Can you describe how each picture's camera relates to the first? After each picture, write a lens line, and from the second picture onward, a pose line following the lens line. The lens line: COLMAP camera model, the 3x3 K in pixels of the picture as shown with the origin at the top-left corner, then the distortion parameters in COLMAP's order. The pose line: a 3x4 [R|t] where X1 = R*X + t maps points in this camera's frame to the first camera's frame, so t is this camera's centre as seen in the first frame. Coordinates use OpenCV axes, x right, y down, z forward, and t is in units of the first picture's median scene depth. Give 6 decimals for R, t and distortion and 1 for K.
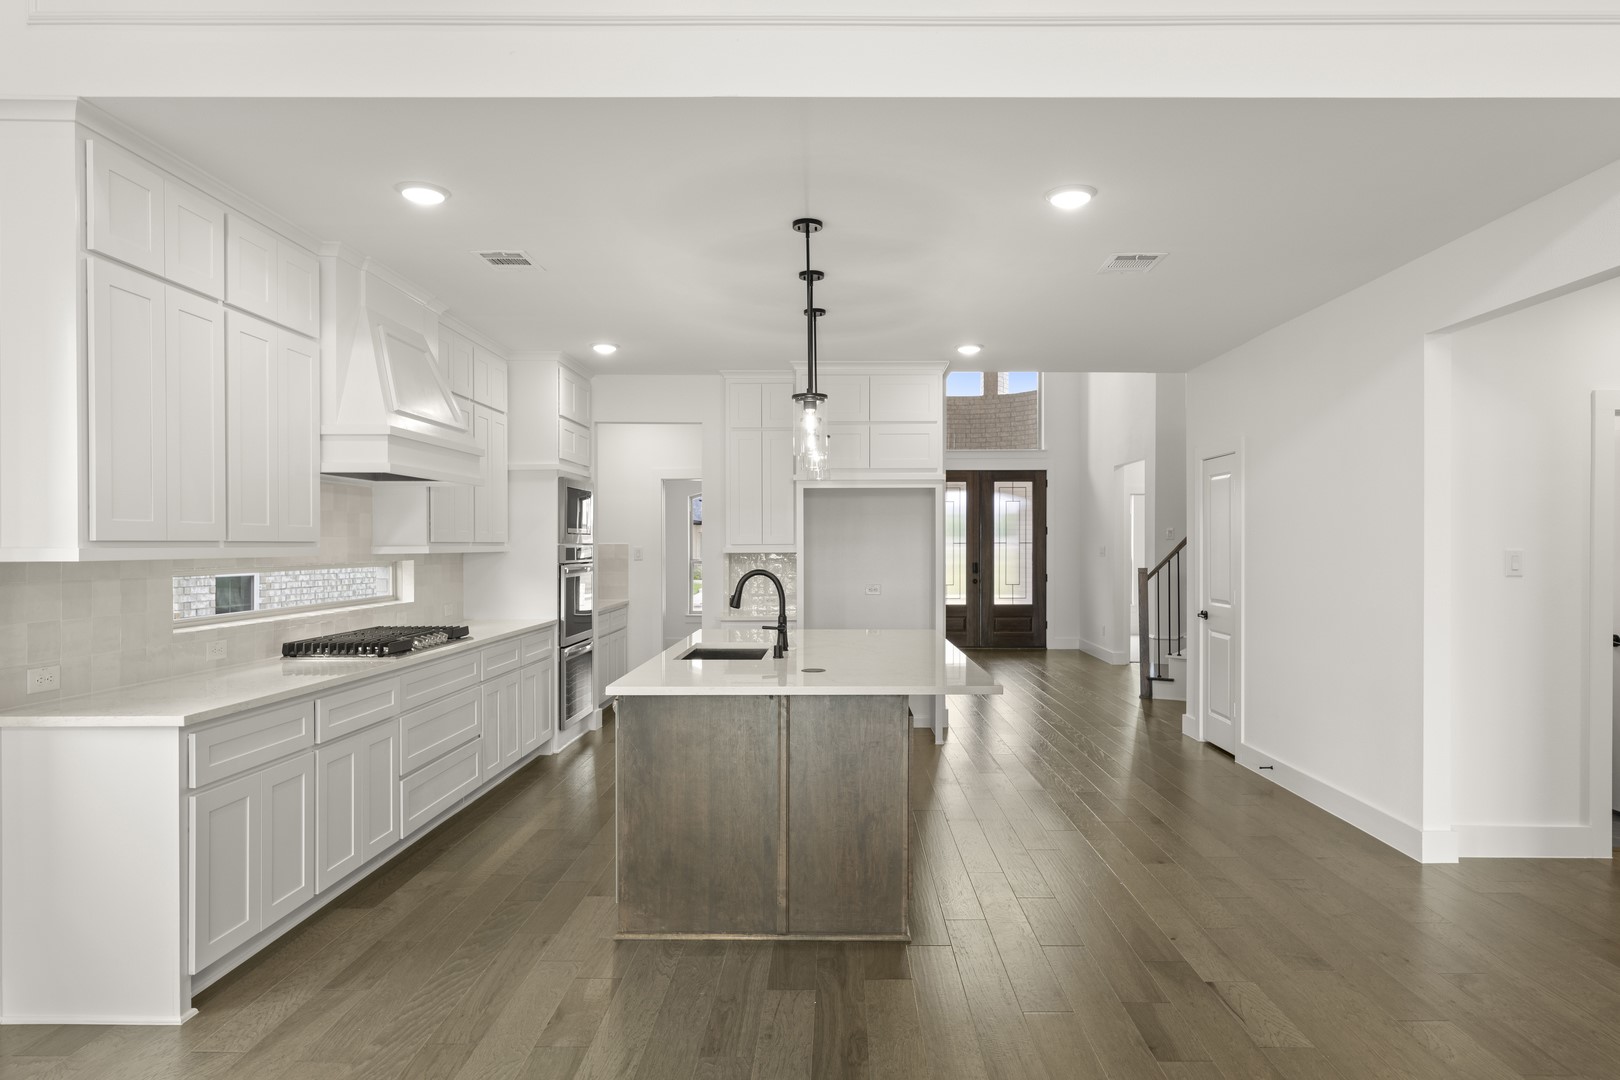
lens RADIAL K [[957.6, 0, 835.9], [0, 957.6, 551.3], [0, 0, 1]] dist [-0.003829, 0.001255]
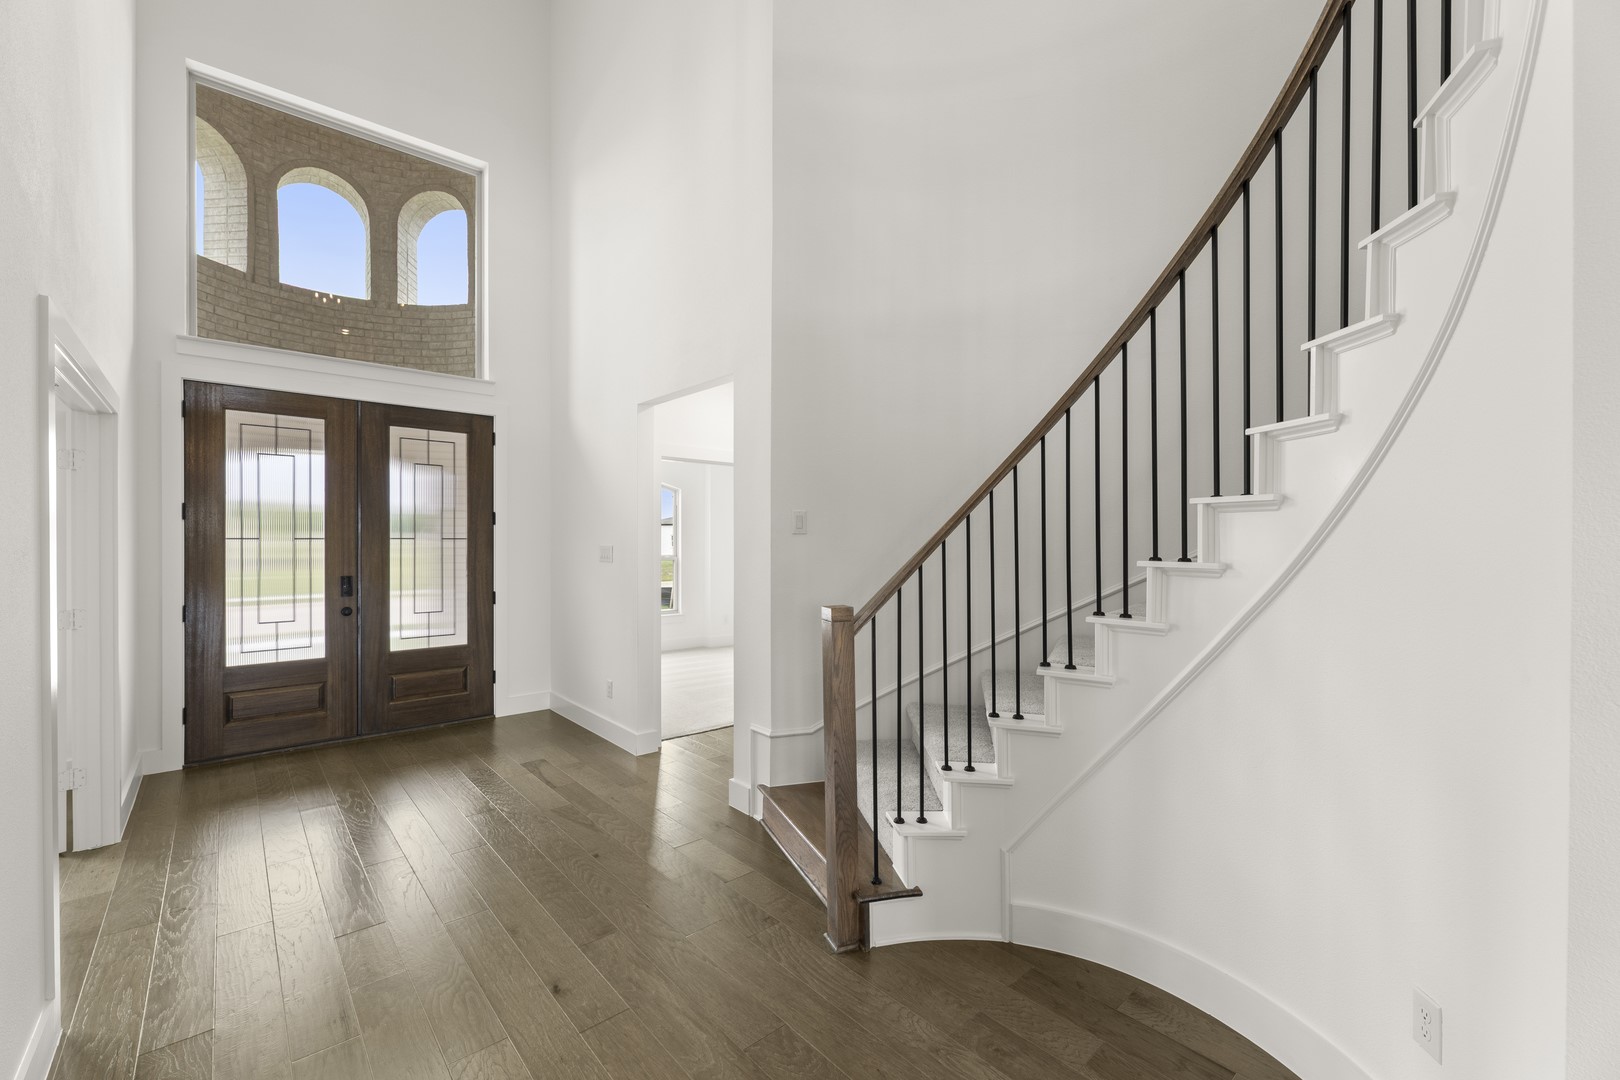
lens RADIAL K [[669.8, 0, 810.0], [0, 669.8, 540.0], [0, 0, 1]] dist [0.018635, -0.000132]
pose [[0.755486, 0.001793, 0.655162, 0.194541], [0.002708, 0.999979, -0.005858, -0.010040], [-0.655159, 0.006200, 0.755466, 1.141701]]
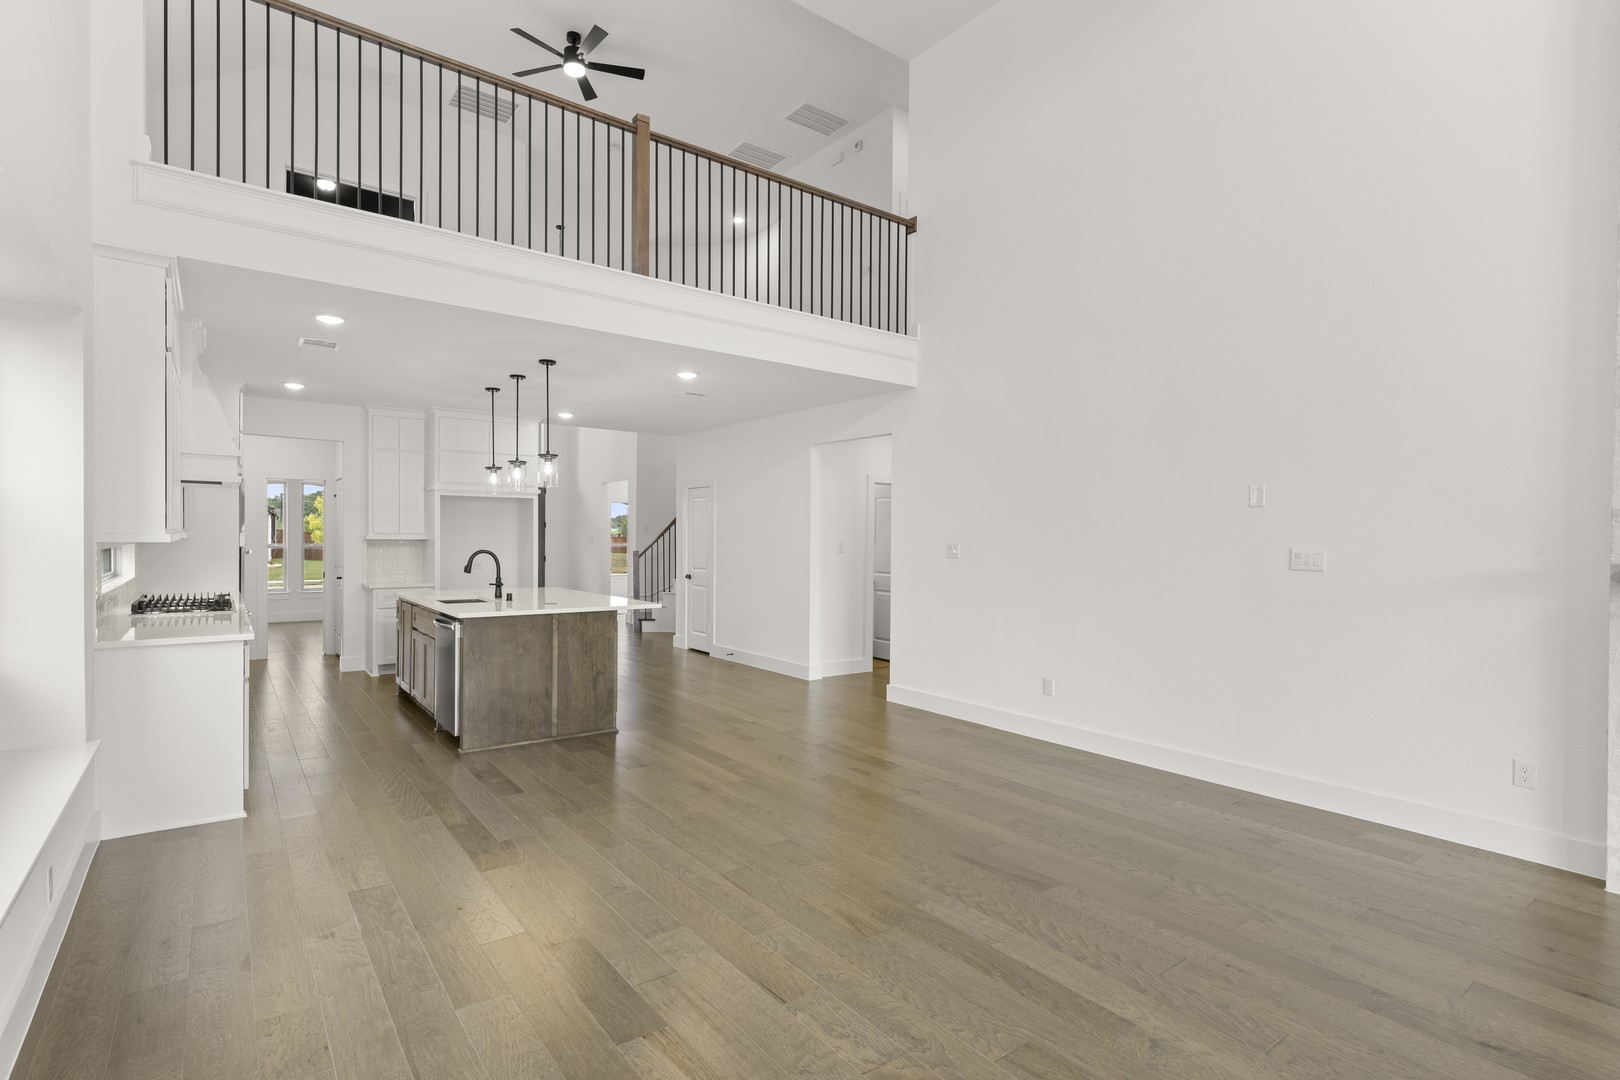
lens RADIAL K [[794.5, 0, 827.8], [0, 794.5, 542.8], [0, 0, 1]] dist [-0.017278, -0.000038]
pose [[0.790125, 0.004887, 0.612926, -0.332893], [-0.007422, 0.999971, 0.001595, 0.000215], [-0.612901, -0.005809, 0.790139, -0.332981]]
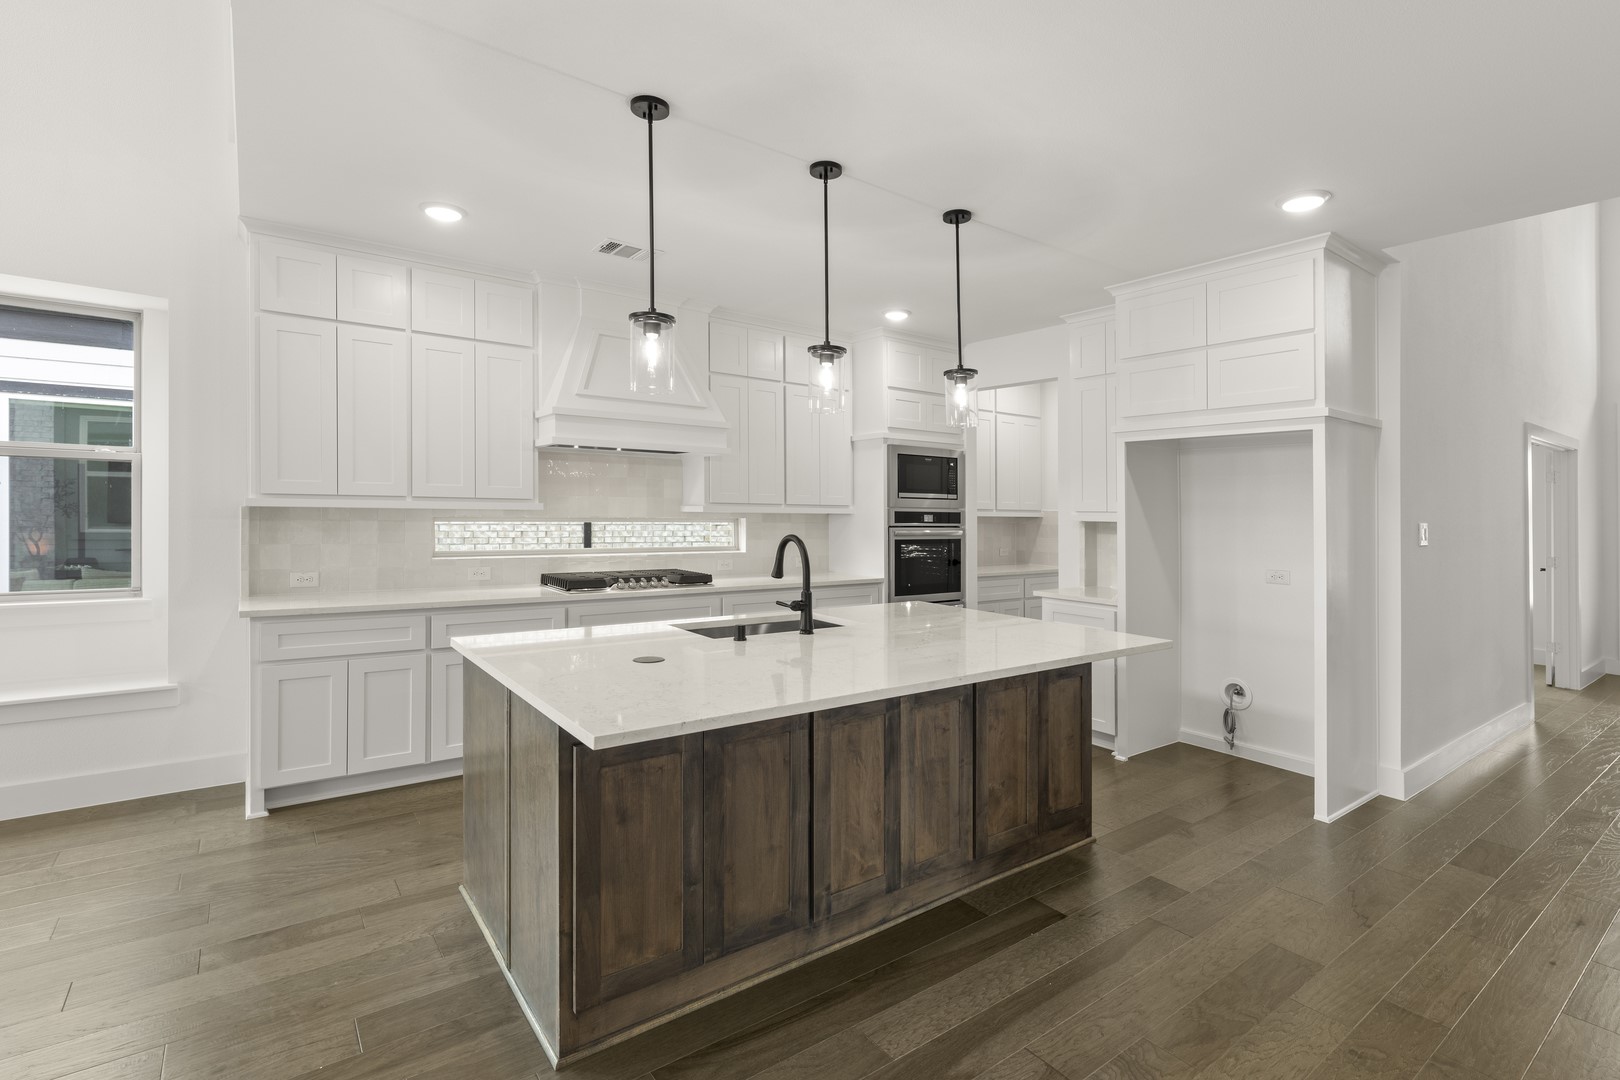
lens RADIAL K [[752.1, 0, 805.9], [0, 752.1, 506.2], [0, 0, 1]] dist [0.001694, 0.000137]
pose [[0.589135, 0.010797, -0.807963, 0.344554], [-0.024591, 0.999687, -0.004571, -0.002952], [0.807661, 0.022561, 0.589216, 0.450312]]
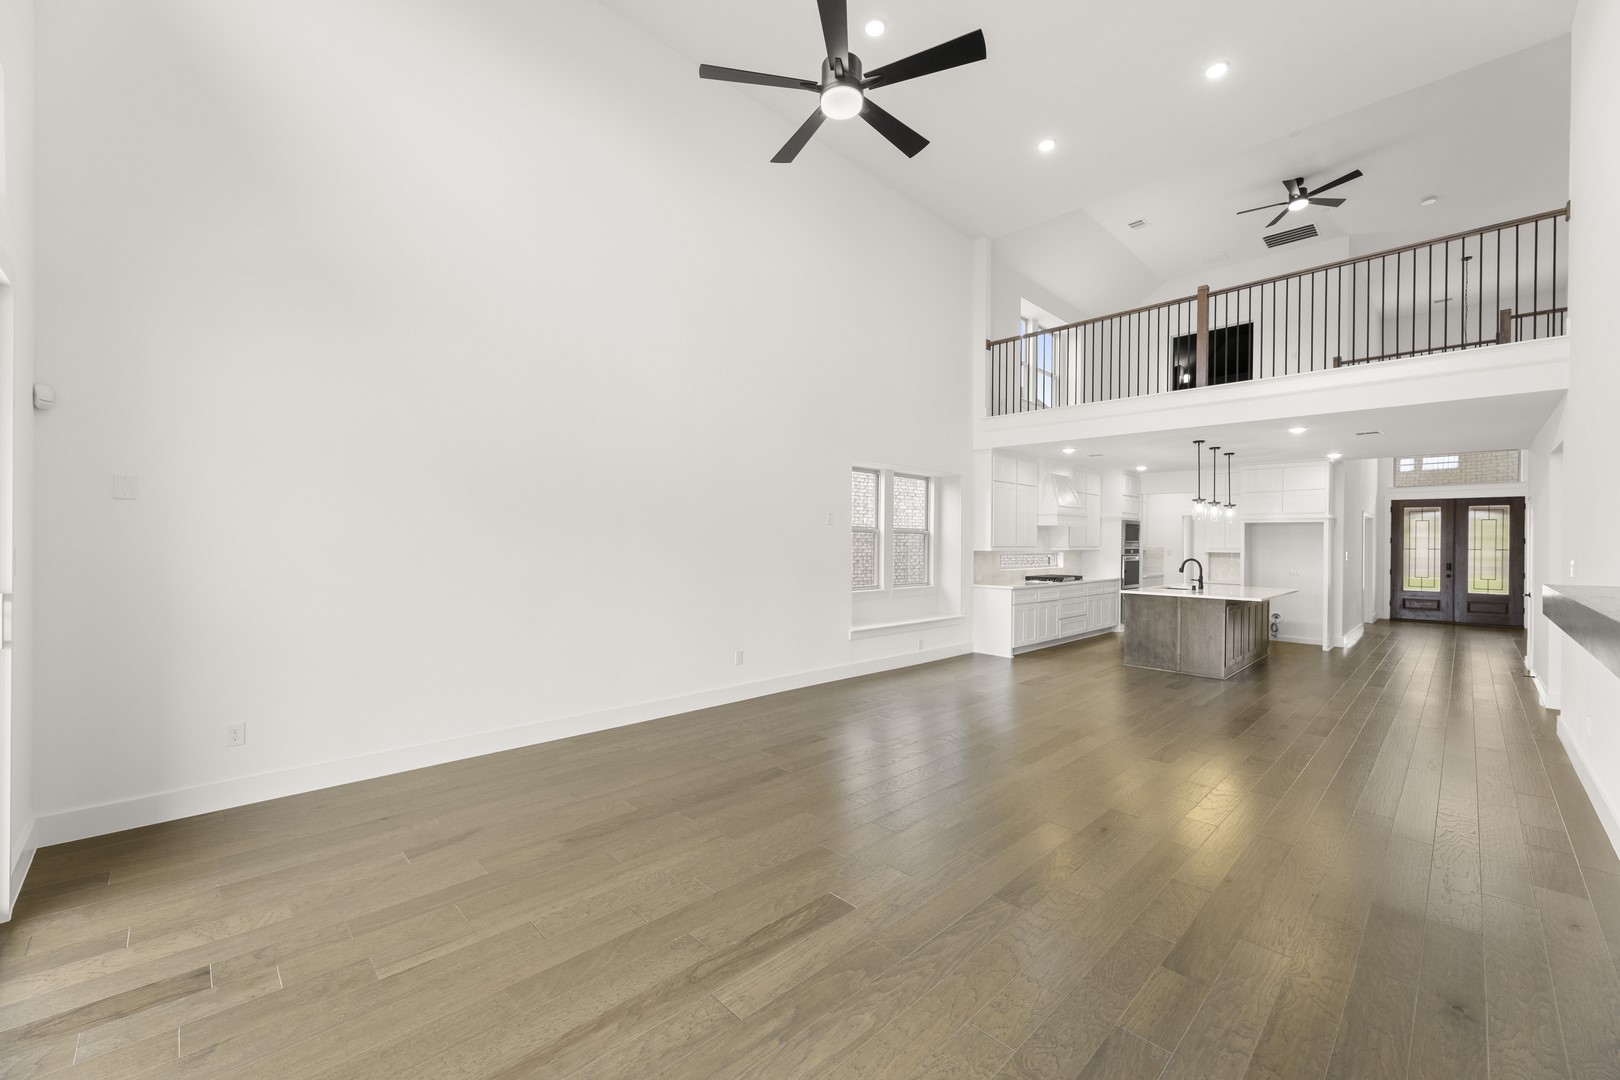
lens RADIAL K [[646.0, 0, 788.1], [0, 646.0, 544.5], [0, 0, 1]] dist [0.001008, 0.000334]
pose [[0.691293, 0.013631, -0.722446, 0.332138], [-0.015739, 0.999869, 0.003805, -0.007861], [0.722403, 0.008740, 0.691417, -0.803745]]
